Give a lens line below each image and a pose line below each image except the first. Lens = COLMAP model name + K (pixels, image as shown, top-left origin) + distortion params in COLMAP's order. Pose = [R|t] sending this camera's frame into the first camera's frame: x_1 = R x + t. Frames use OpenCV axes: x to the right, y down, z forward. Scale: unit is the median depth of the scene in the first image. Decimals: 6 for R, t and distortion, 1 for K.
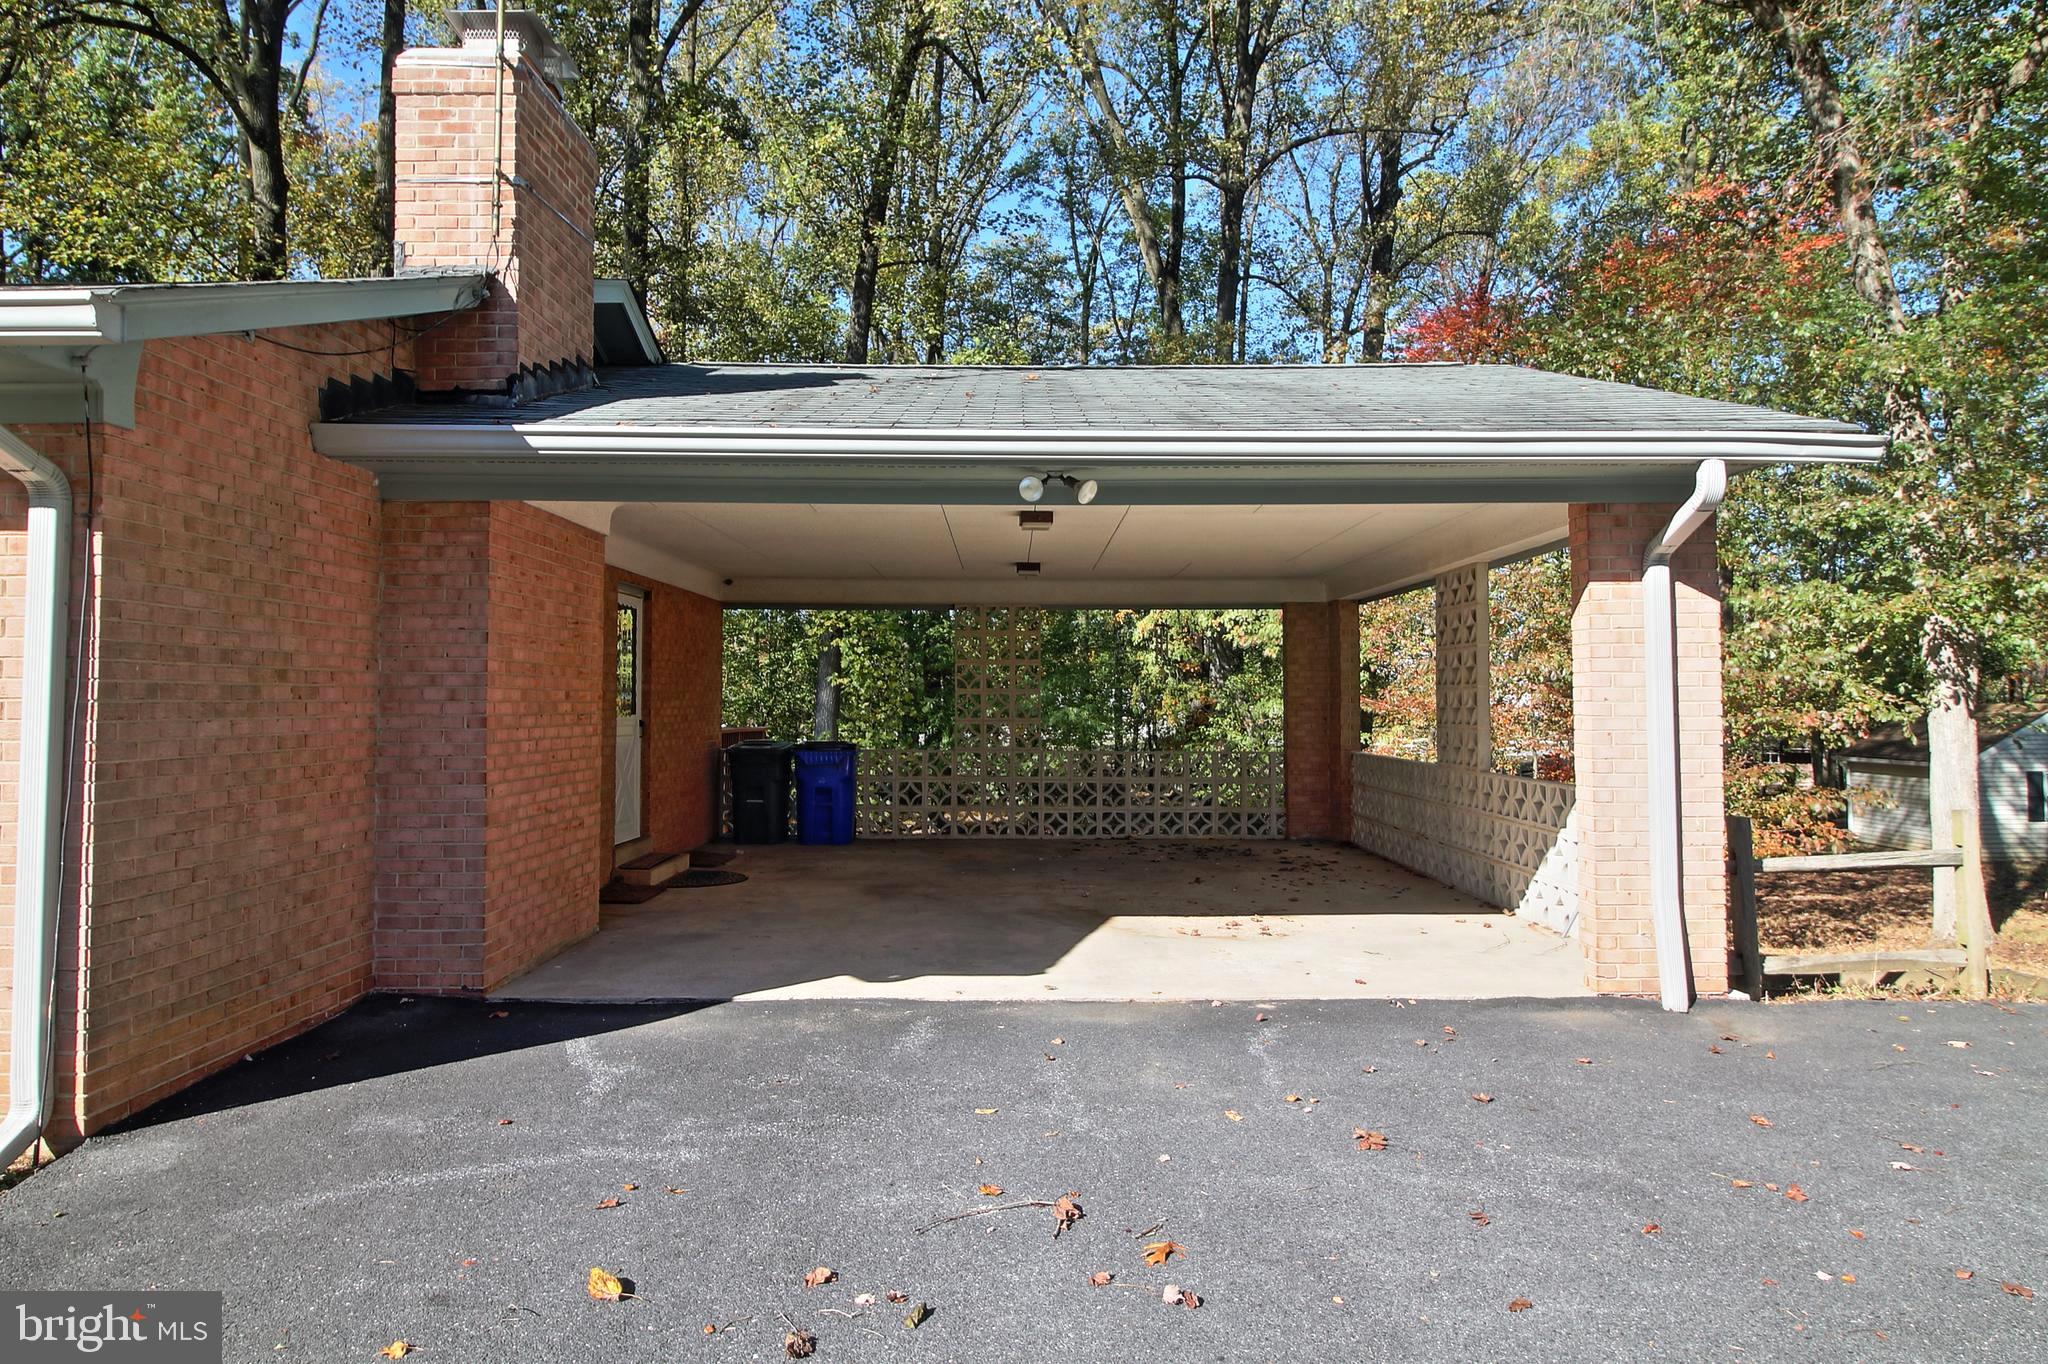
lens RADIAL K [[1264.3, 0, 1043.9], [0, 1264.3, 669.8], [0, 0, 1]] dist [-0.005724, -0.001099]
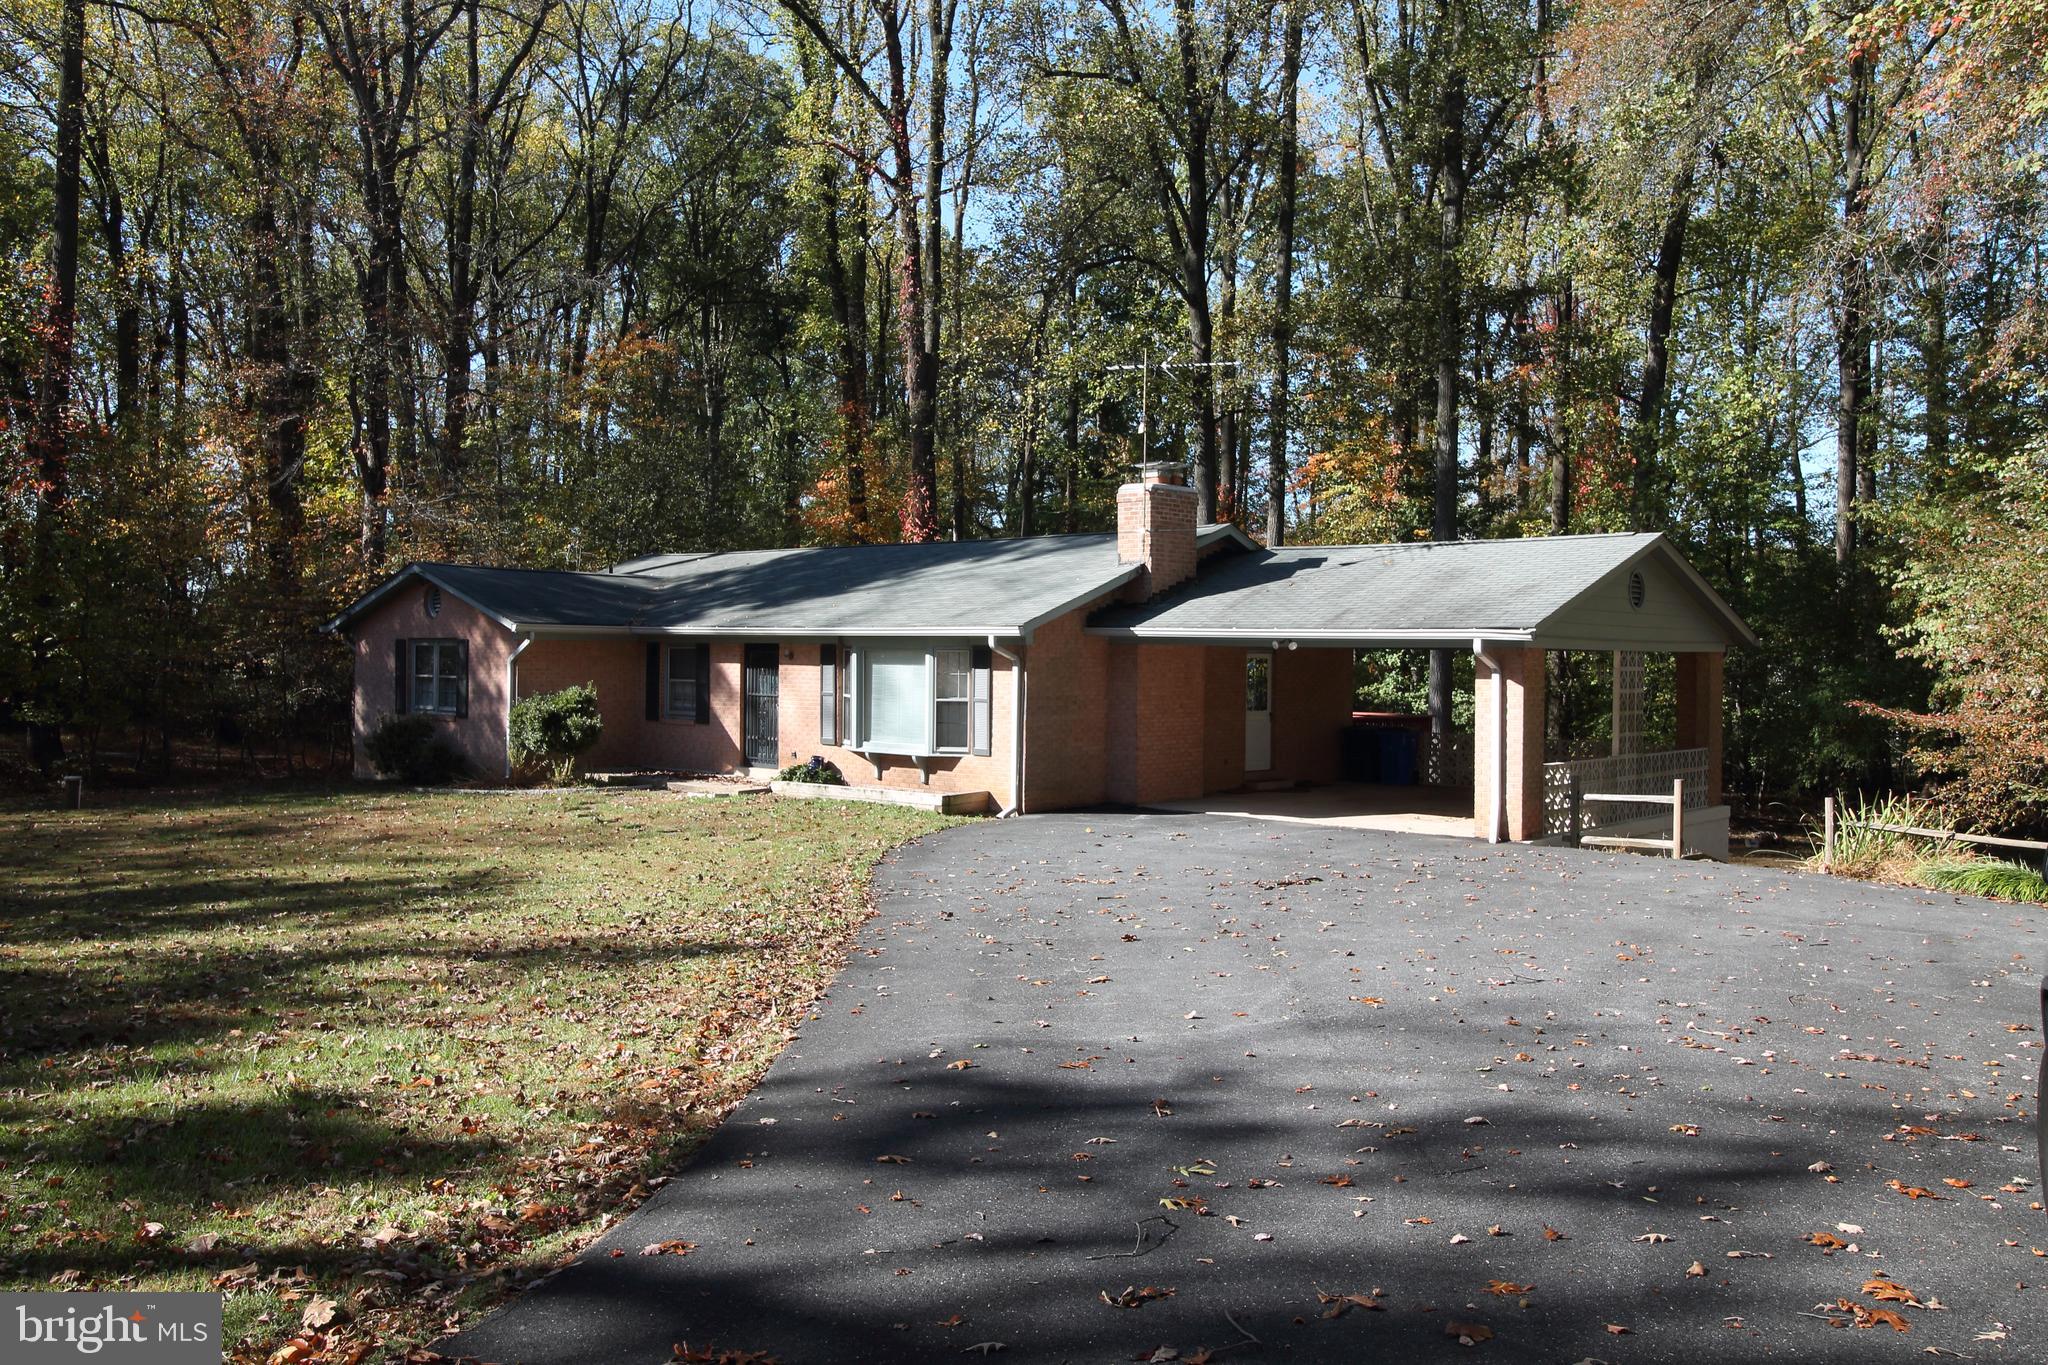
lens RADIAL K [[1648.1, 0, 1024.0], [0, 1648.1, 682.5], [0, 0, 1]] dist [0.000254, 0.000125]
pose [[0.728794, 0.022296, -0.684370, 2.045745], [0.002795, 0.999365, 0.035535, -0.179190], [0.684727, -0.027810, 0.728269, -2.048431]]
